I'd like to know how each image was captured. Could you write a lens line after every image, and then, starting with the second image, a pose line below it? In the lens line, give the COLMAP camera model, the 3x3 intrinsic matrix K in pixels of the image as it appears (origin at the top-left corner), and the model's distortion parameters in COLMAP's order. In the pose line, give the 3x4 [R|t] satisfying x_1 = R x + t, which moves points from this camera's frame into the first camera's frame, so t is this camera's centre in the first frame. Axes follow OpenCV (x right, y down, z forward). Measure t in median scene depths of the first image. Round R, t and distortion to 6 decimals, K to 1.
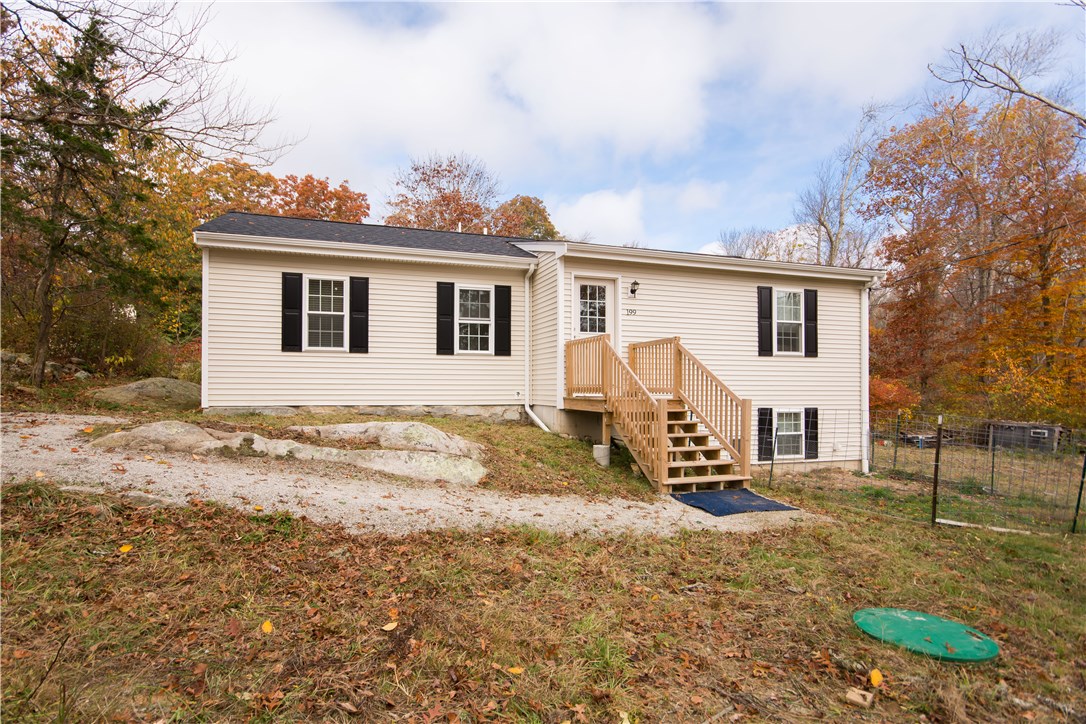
lens RADIAL K [[543.6, 0, 511.4], [0, 543.6, 375.1], [0, 0, 1]] dist [0.005952, 0.002035]
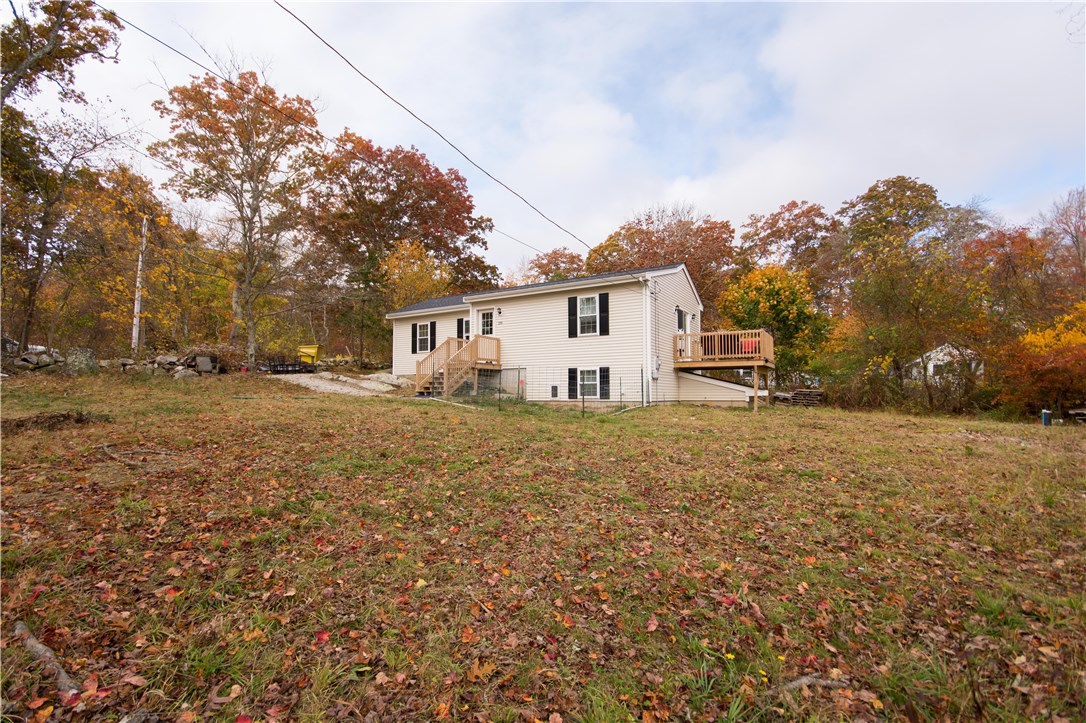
lens RADIAL K [[482.5, 0, 524.7], [0, 482.5, 370.5], [0, 0, 1]] dist [0.002200, -0.004555]
pose [[0.650984, -0.041975, -0.757930, 1.563473], [0.022211, 0.999096, -0.036254, 0.123913], [0.758767, 0.006766, 0.651327, -0.100005]]
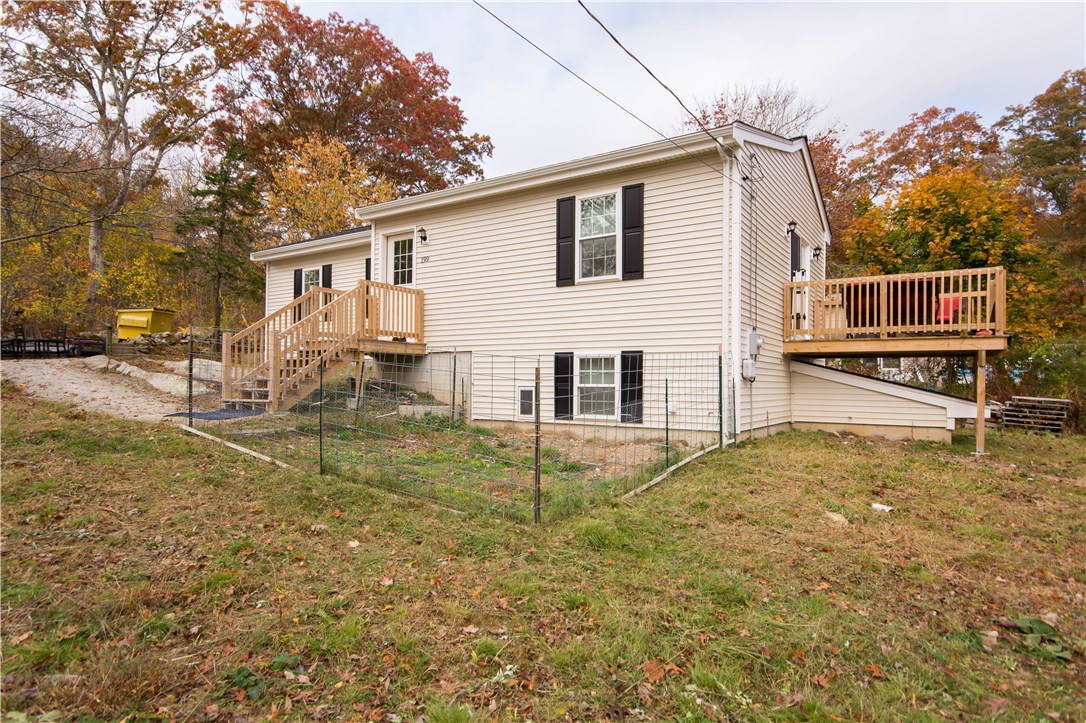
lens RADIAL K [[607.5, 0, 533.5], [0, 607.5, 367.3], [0, 0, 1]] dist [0.020788, -0.001288]
pose [[0.629577, -0.018917, -0.776708, 1.156526], [0.013376, 0.999819, -0.013509, 0.096423], [0.776823, -0.001884, 0.629717, 0.427776]]
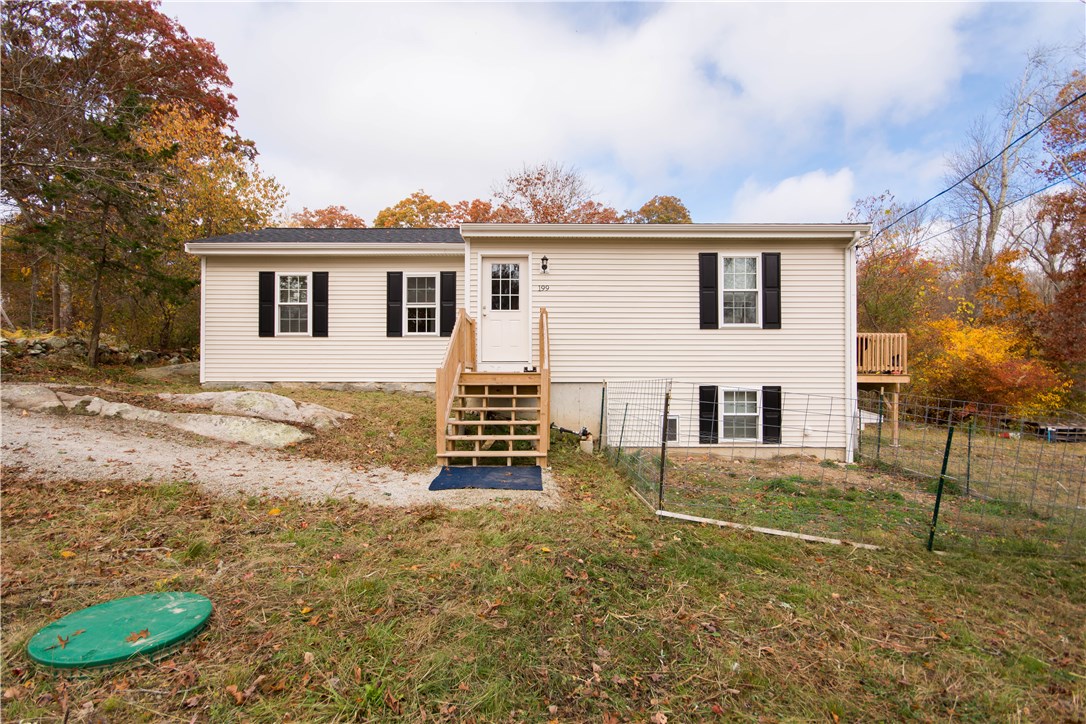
lens RADIAL K [[482.5, 0, 534.9], [0, 482.5, 365.3], [0, 0, 1]] dist [0.002200, -0.004555]
pose [[0.954076, -0.010317, -0.299386, 0.445864], [0.009360, 0.999945, -0.004630, 0.028100], [0.299418, 0.001615, 0.954121, 0.146193]]
